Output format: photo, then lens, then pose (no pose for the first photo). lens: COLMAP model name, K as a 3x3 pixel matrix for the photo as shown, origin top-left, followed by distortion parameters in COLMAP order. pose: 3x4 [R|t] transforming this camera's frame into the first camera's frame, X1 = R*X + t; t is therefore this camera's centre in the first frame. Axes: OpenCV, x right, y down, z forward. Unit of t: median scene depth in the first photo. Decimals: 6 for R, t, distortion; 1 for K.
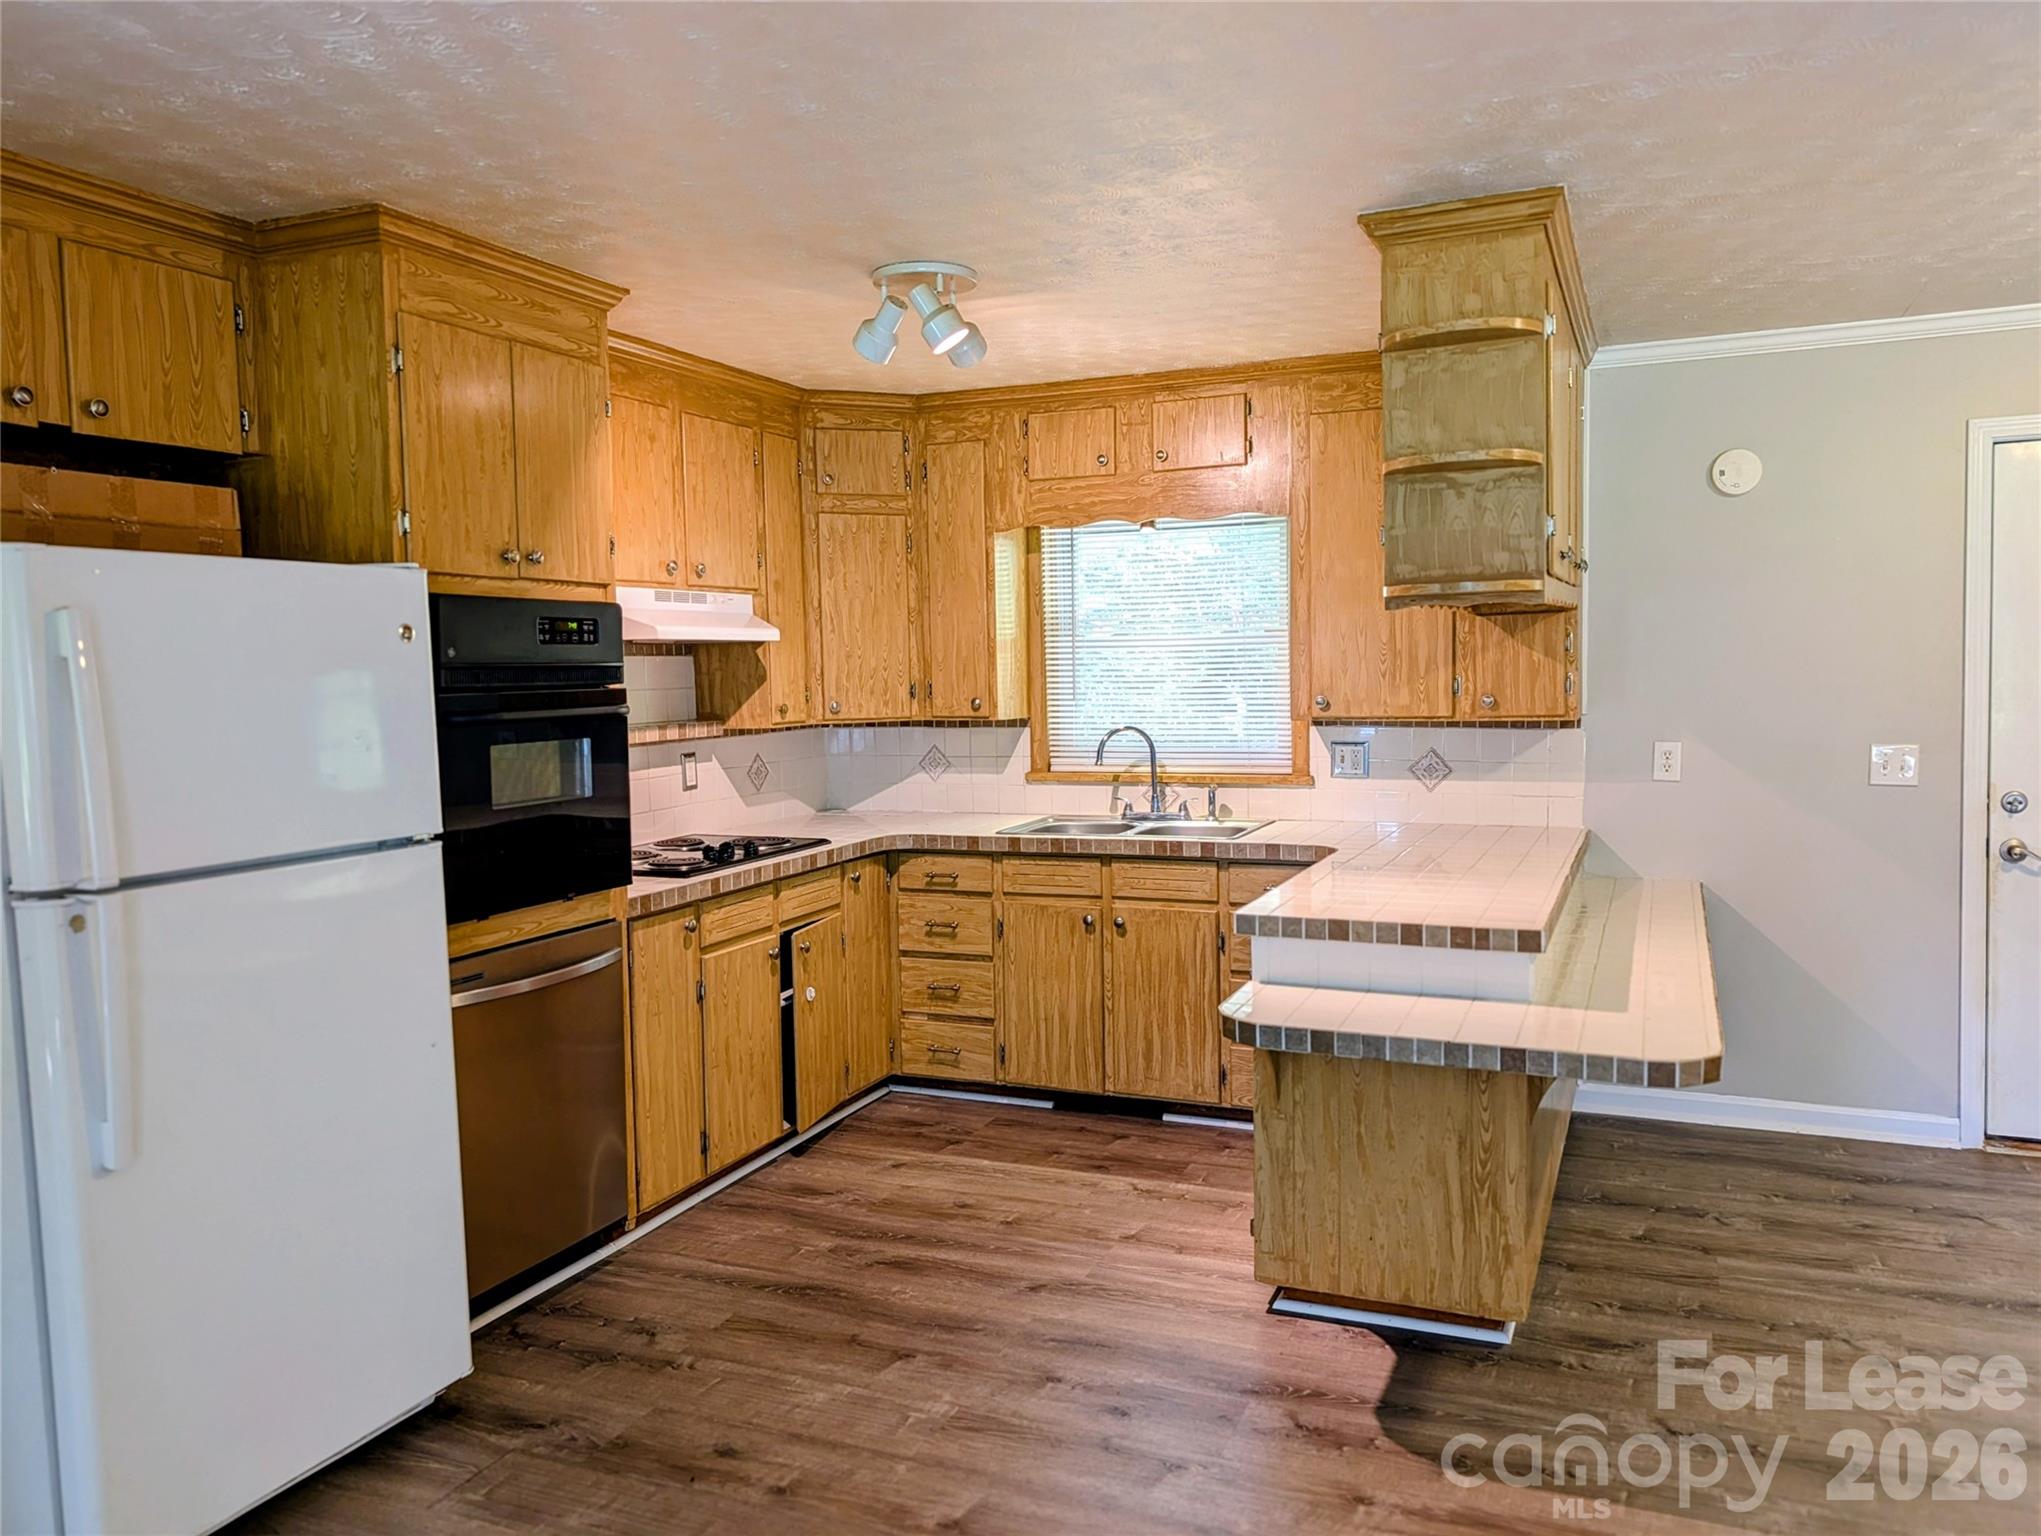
lens RADIAL K [[1455.6, 0, 1034.0], [0, 1455.6, 755.9], [0, 0, 1]] dist [0.068308, -0.129569]
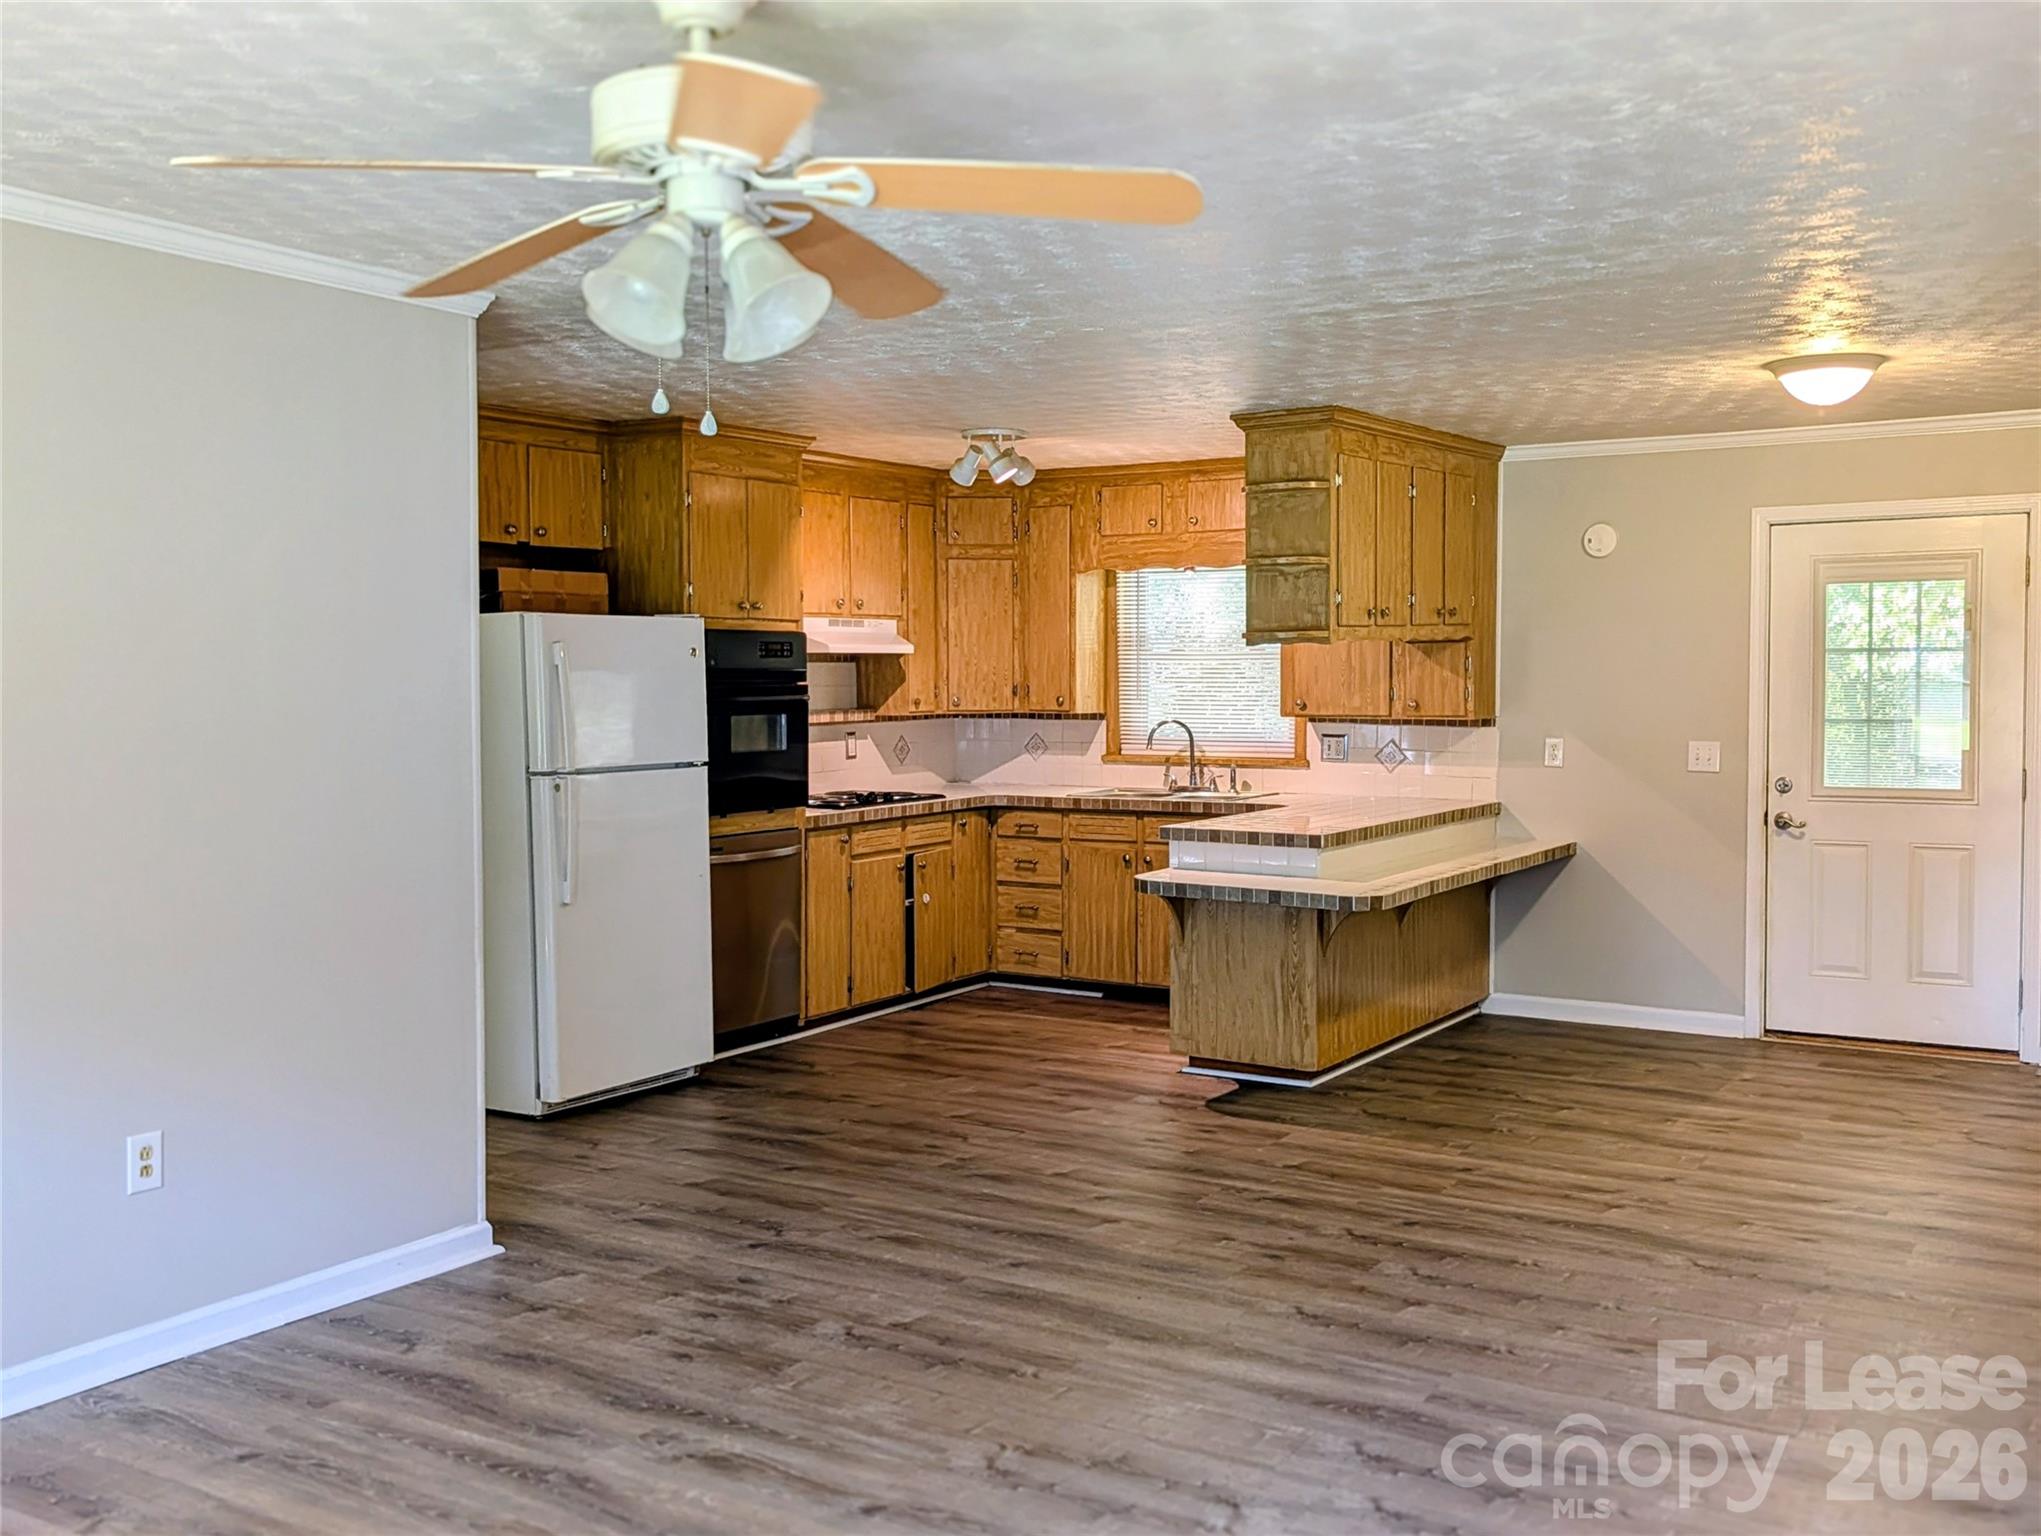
lens RADIAL K [[1916.3, 0, 1018.5], [0, 1916.3, 770.4], [0, 0, 1]] dist [0.112899, -0.004311]
pose [[0.986370, 0.024928, -0.162643, 0.231387], [-0.025941, 0.999655, -0.004104, 0.039611], [0.162484, 0.008268, 0.986677, -0.818363]]
